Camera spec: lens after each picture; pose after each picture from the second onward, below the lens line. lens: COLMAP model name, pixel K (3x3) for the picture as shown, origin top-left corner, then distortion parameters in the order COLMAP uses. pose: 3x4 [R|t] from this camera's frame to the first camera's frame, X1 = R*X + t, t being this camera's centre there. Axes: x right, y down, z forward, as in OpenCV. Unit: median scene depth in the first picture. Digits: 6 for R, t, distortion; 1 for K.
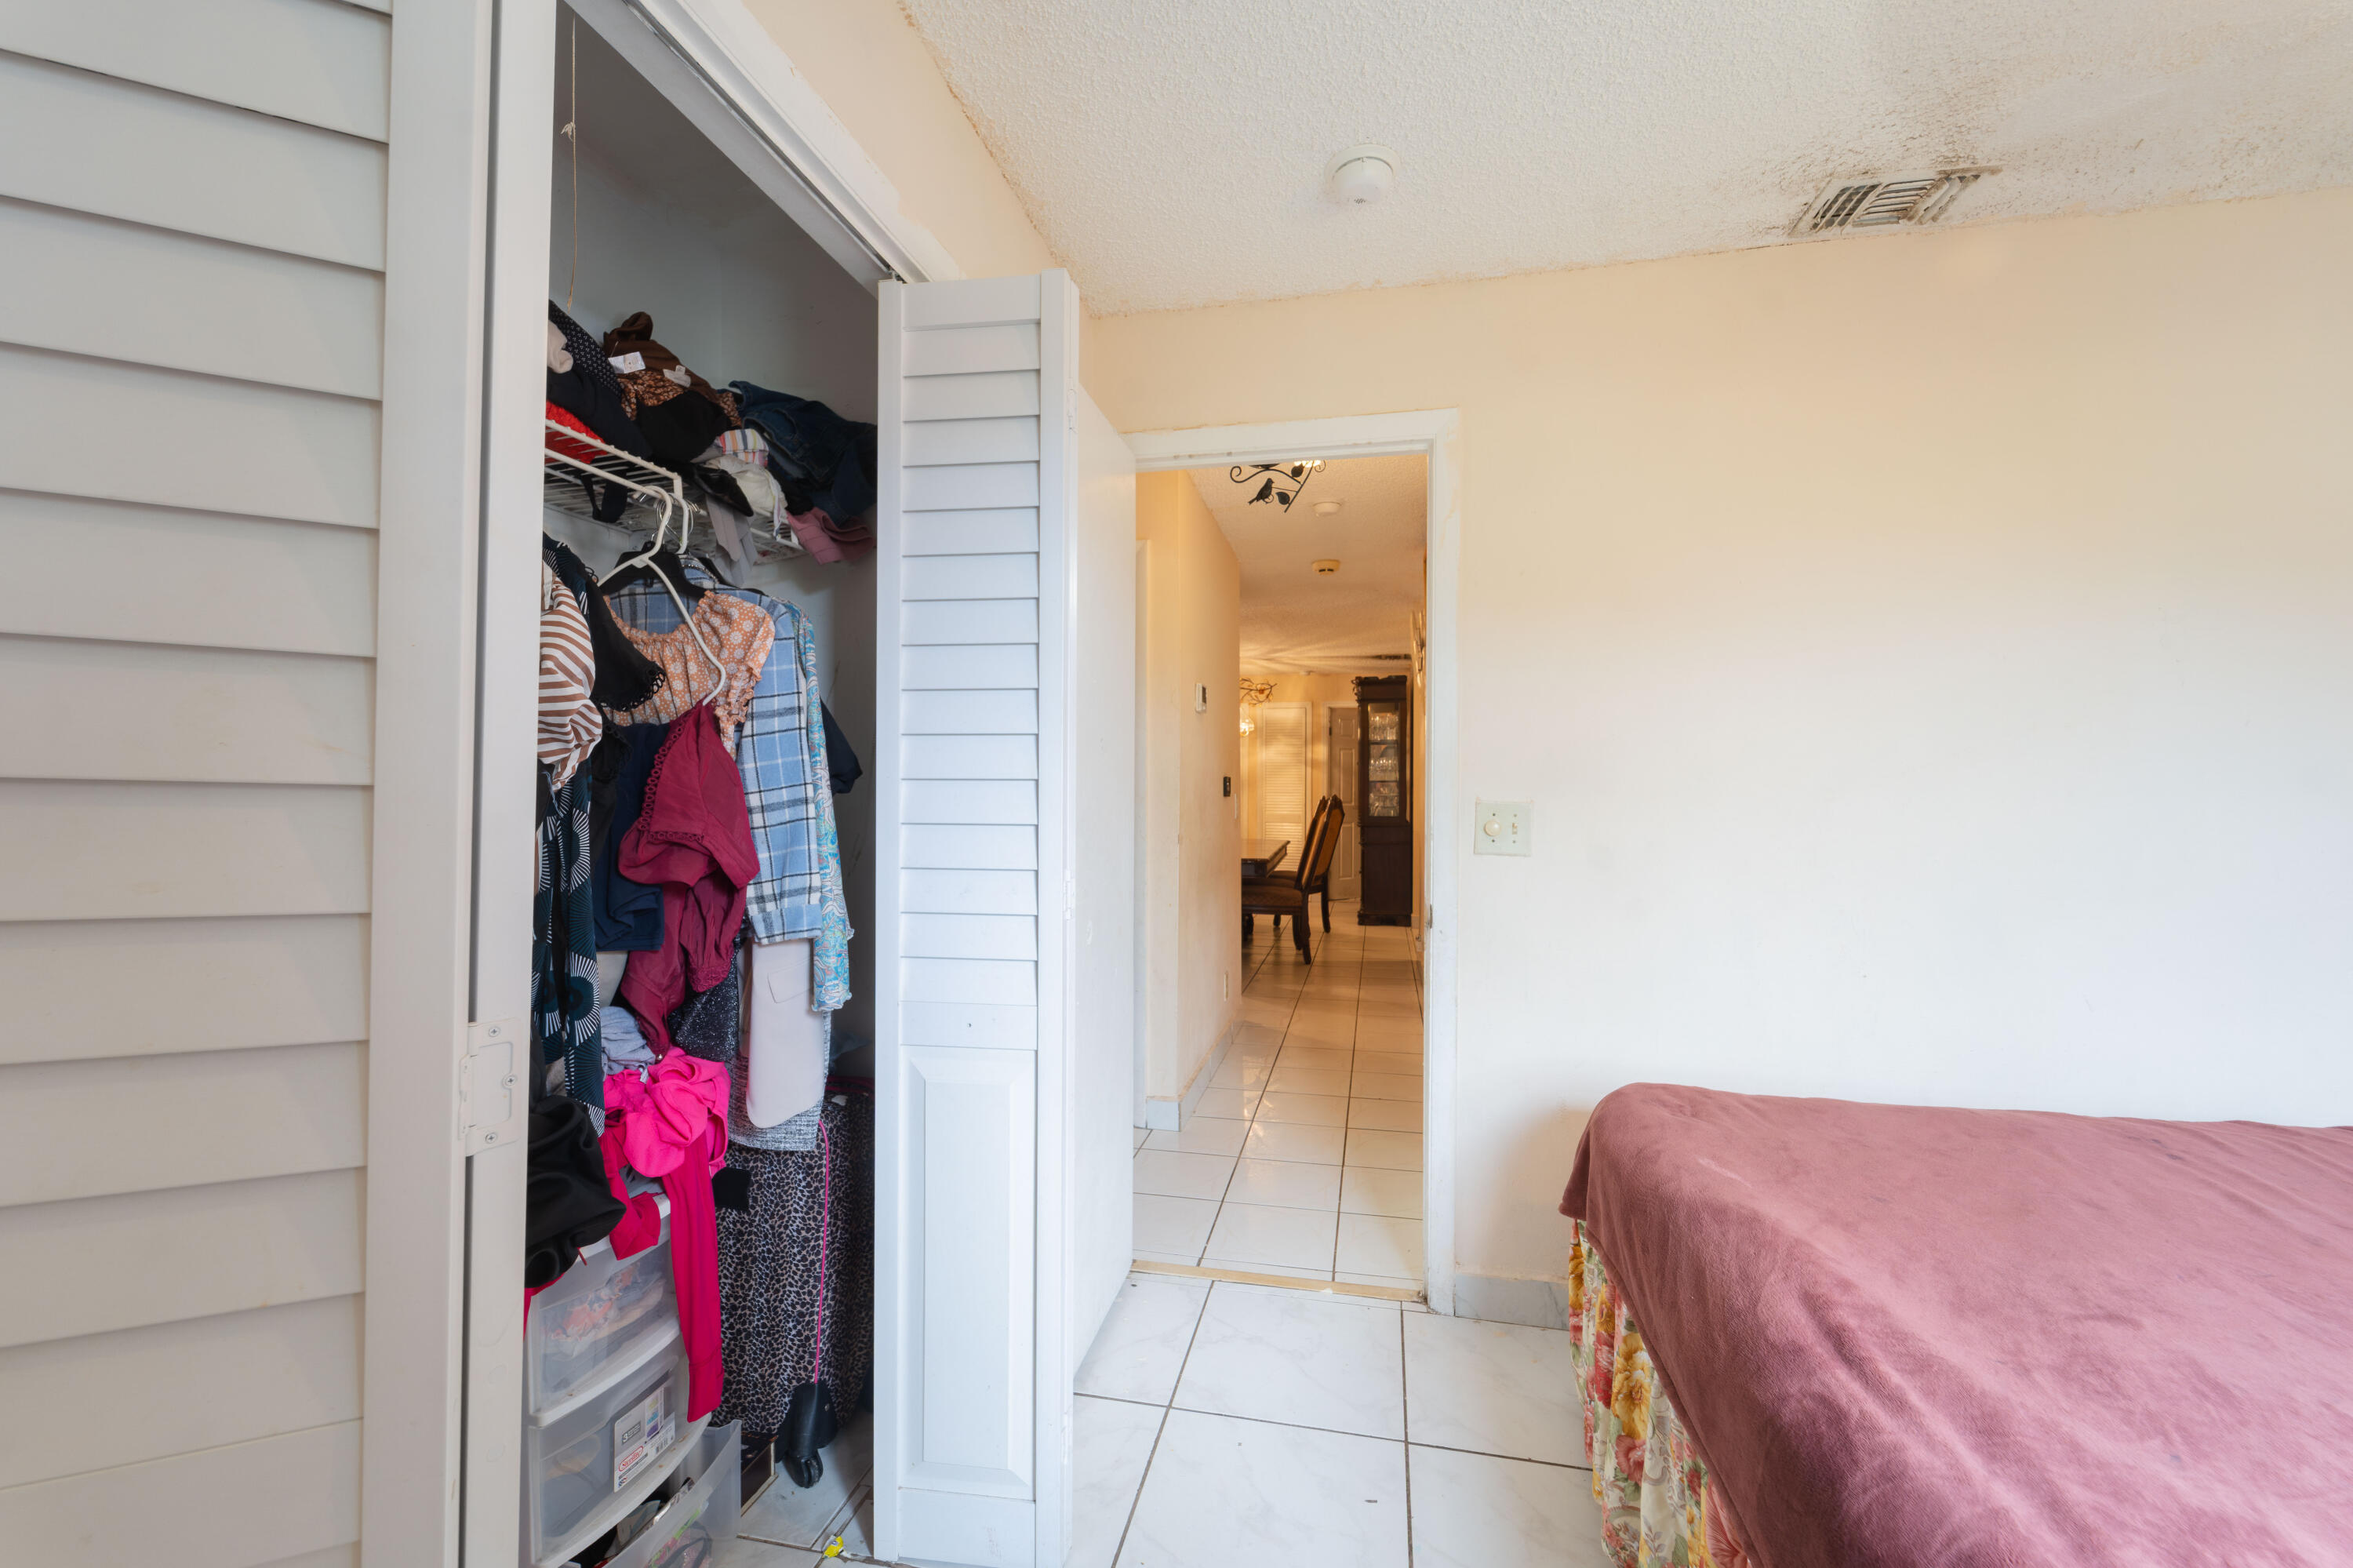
lens RADIAL K [[943.0, 0, 1186.6], [0, 943.0, 781.8], [0, 0, 1]] dist [0.004824, -0.002615]
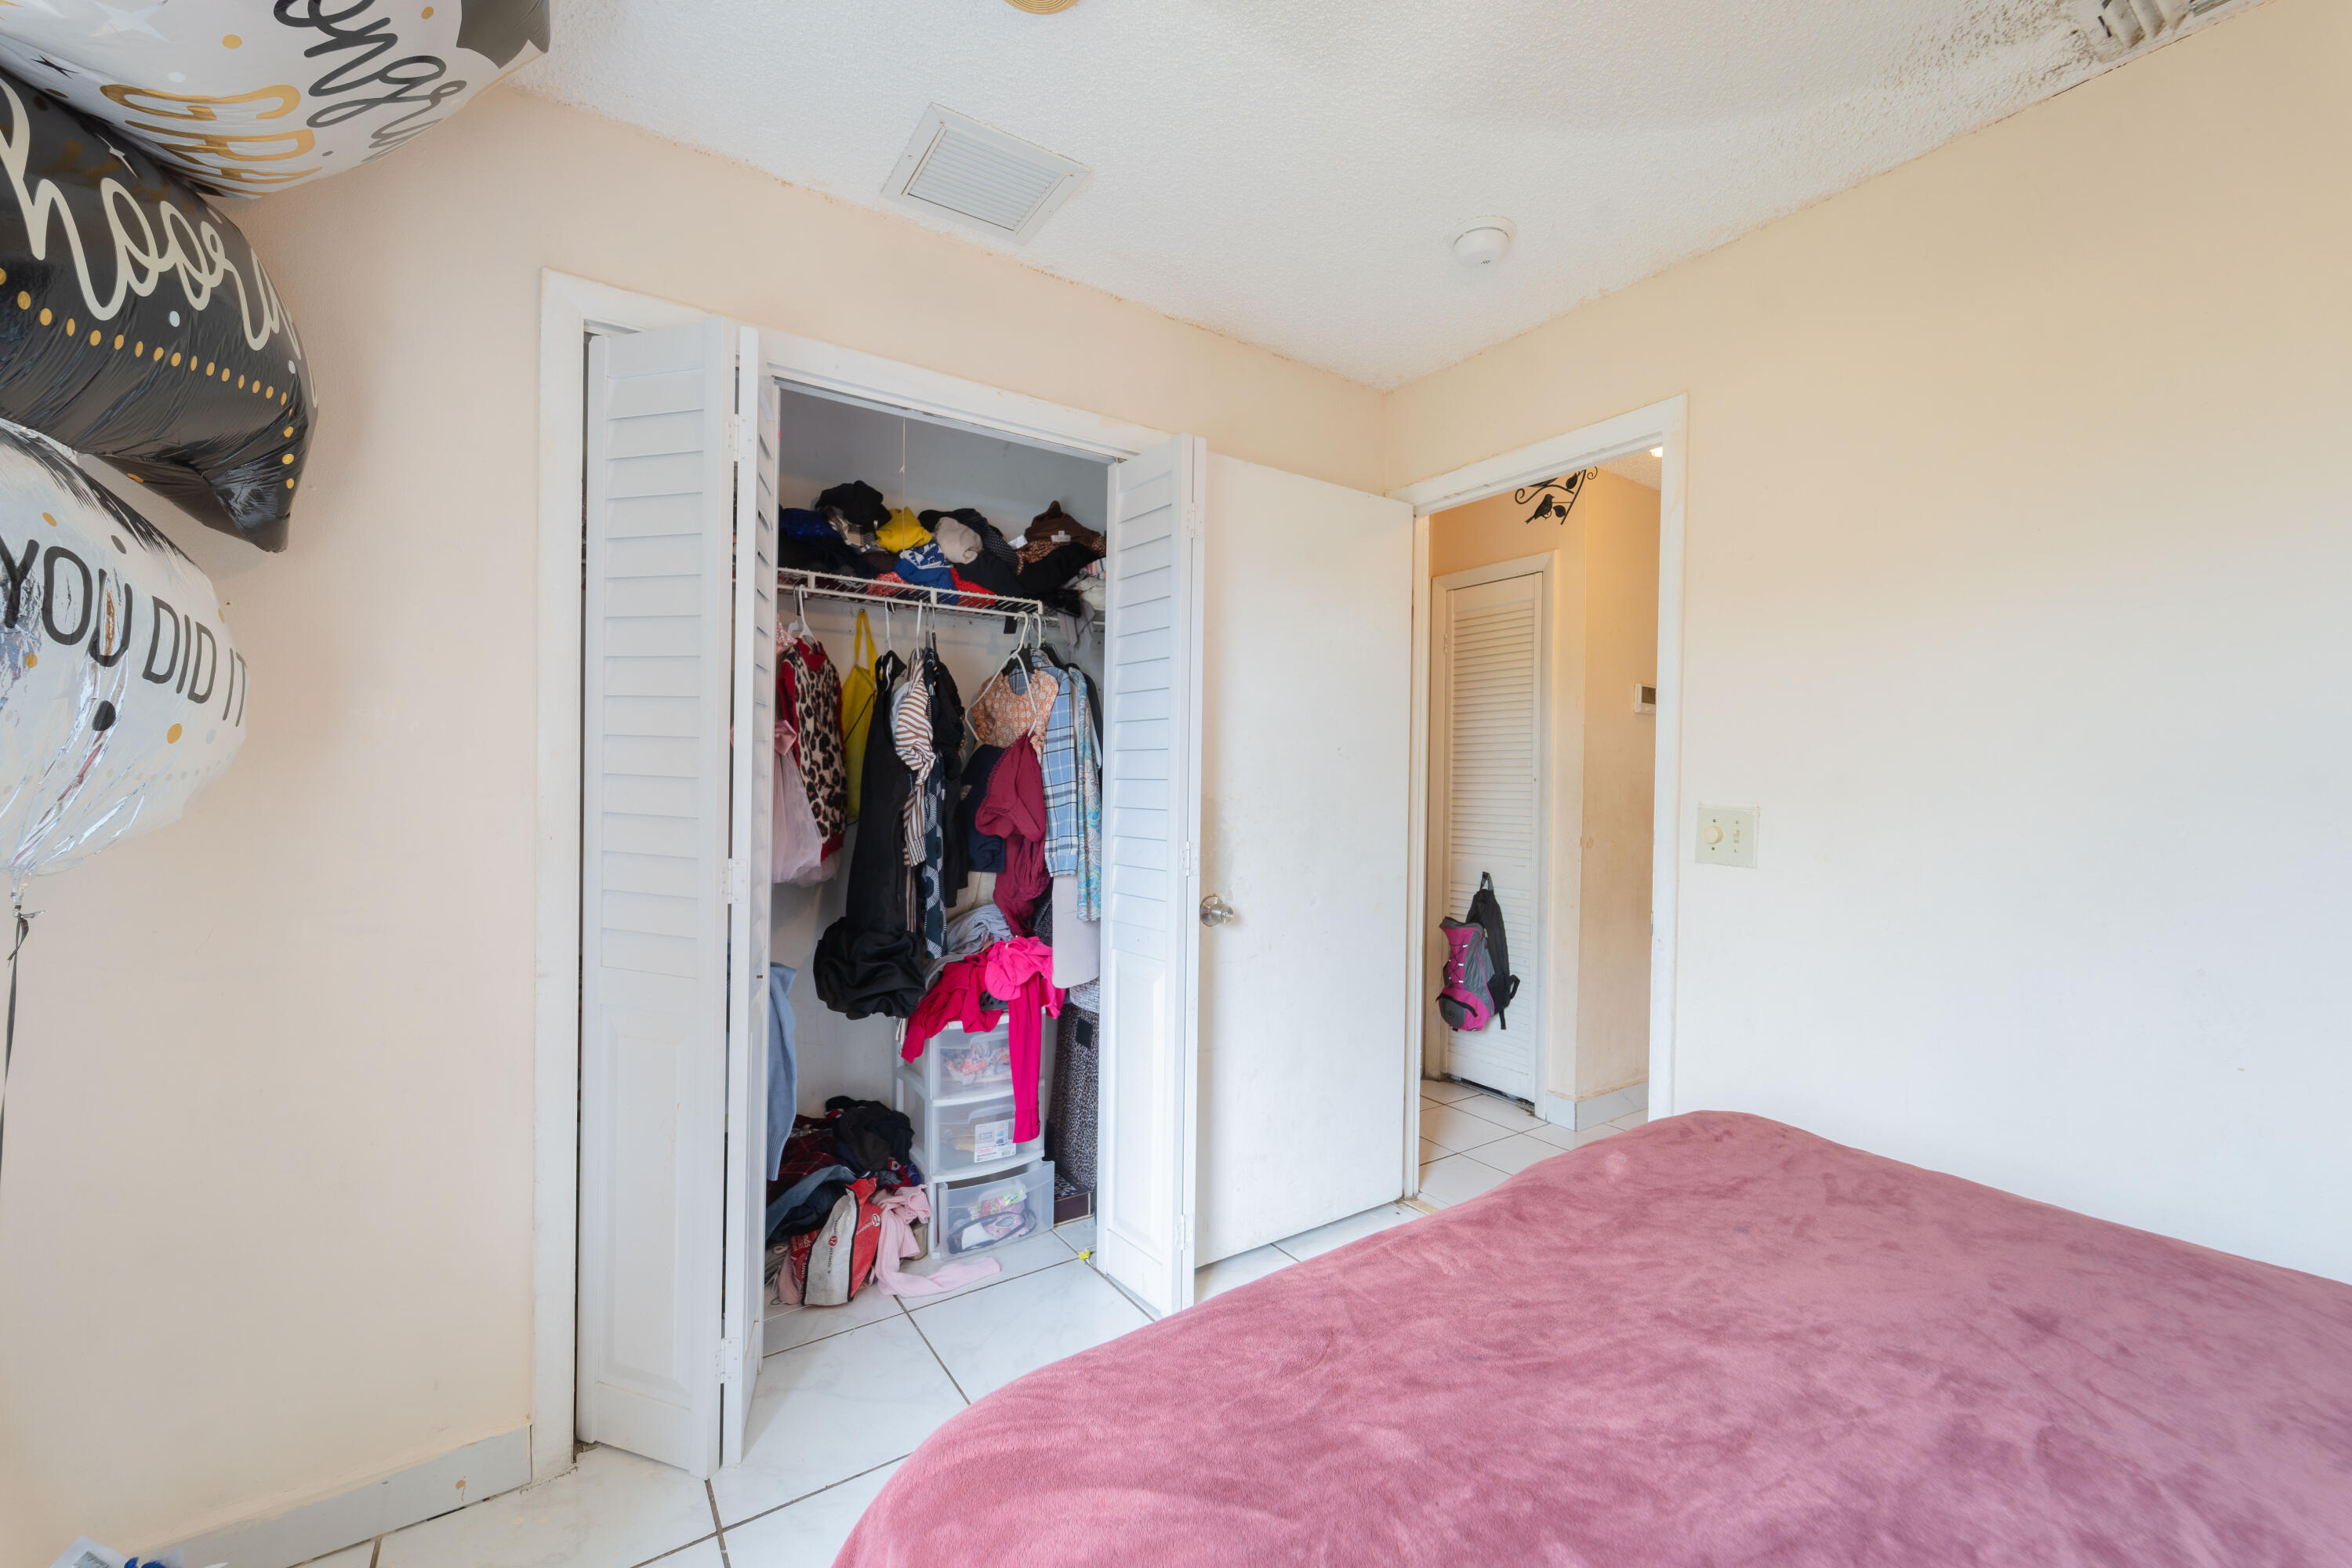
lens RADIAL K [[942.6, 0, 1171.2], [0, 942.6, 776.1], [0, 0, 1]] dist [0.004824, -0.002615]
pose [[0.719359, 0.001138, -0.694638, 0.858172], [-0.008113, 0.999944, -0.006764, 0.002008], [0.694591, 0.010501, 0.719328, -0.065578]]
